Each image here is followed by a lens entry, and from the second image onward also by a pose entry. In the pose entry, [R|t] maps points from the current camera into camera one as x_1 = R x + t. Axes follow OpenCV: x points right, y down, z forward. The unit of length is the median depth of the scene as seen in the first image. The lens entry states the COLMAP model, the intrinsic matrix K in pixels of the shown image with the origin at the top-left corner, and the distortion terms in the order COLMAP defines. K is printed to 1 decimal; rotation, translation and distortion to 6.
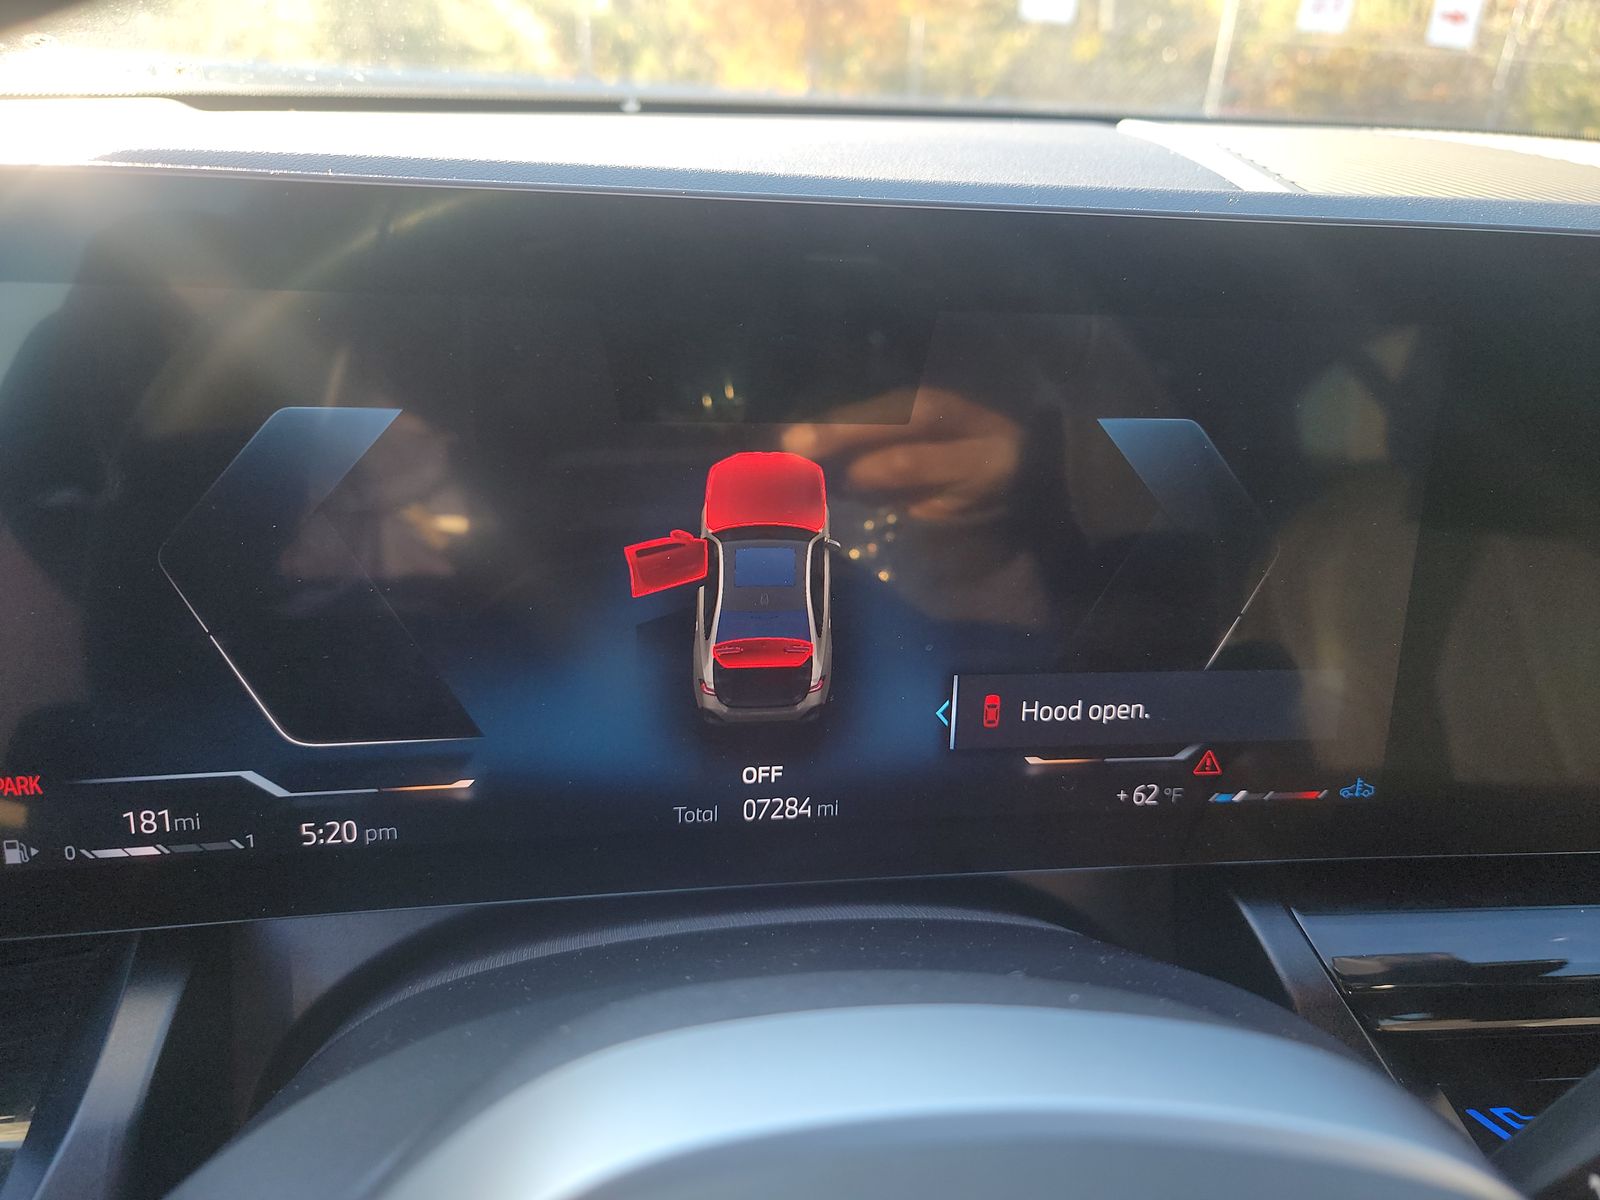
lens RADIAL K [[1135.6, 0, 804.4], [0, 1135.6, 599.1], [0, 0, 1]] dist [0.047732, -0.077245]
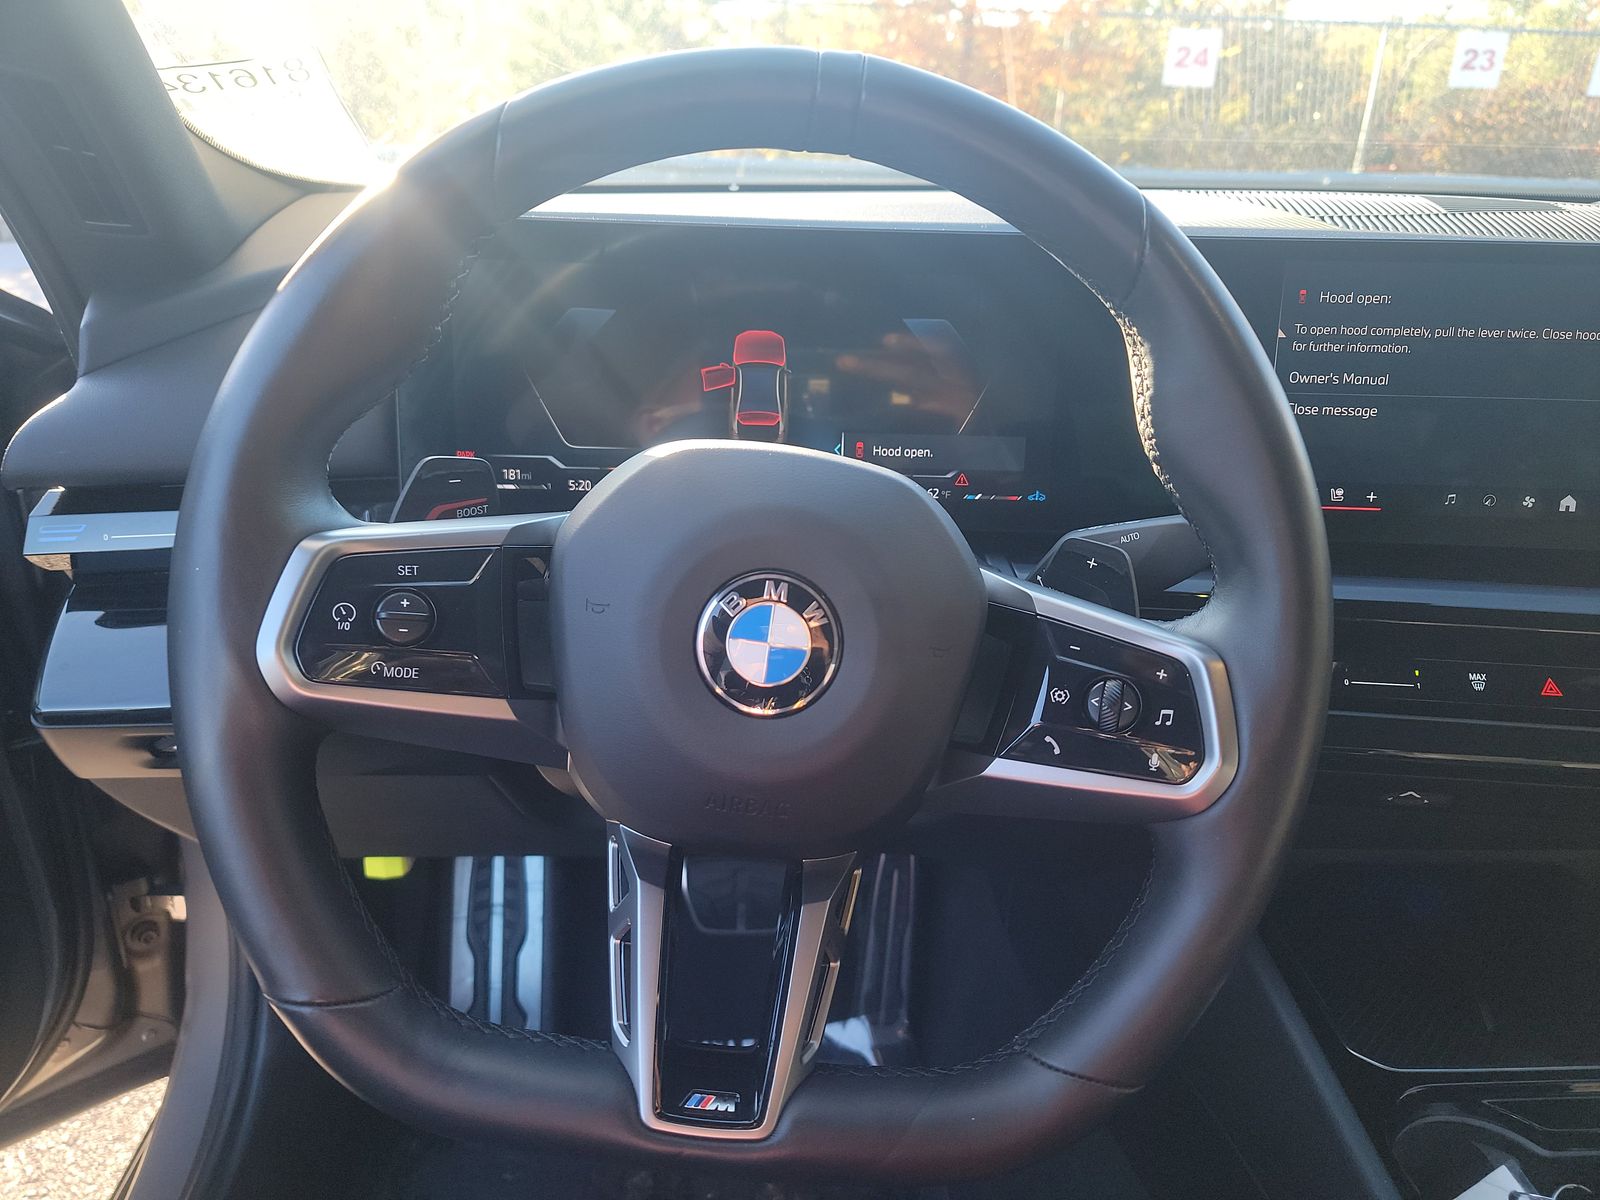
lens RADIAL K [[1147.1, 0, 800.0], [0, 1147.1, 600.0], [0, 0, 1]] dist [0.053398, -0.074102]
pose [[0.990768, 0.024280, -0.133373, 0.203997], [-0.031547, 0.998115, -0.052649, 0.295753], [0.131843, 0.056370, 0.989666, -0.717280]]
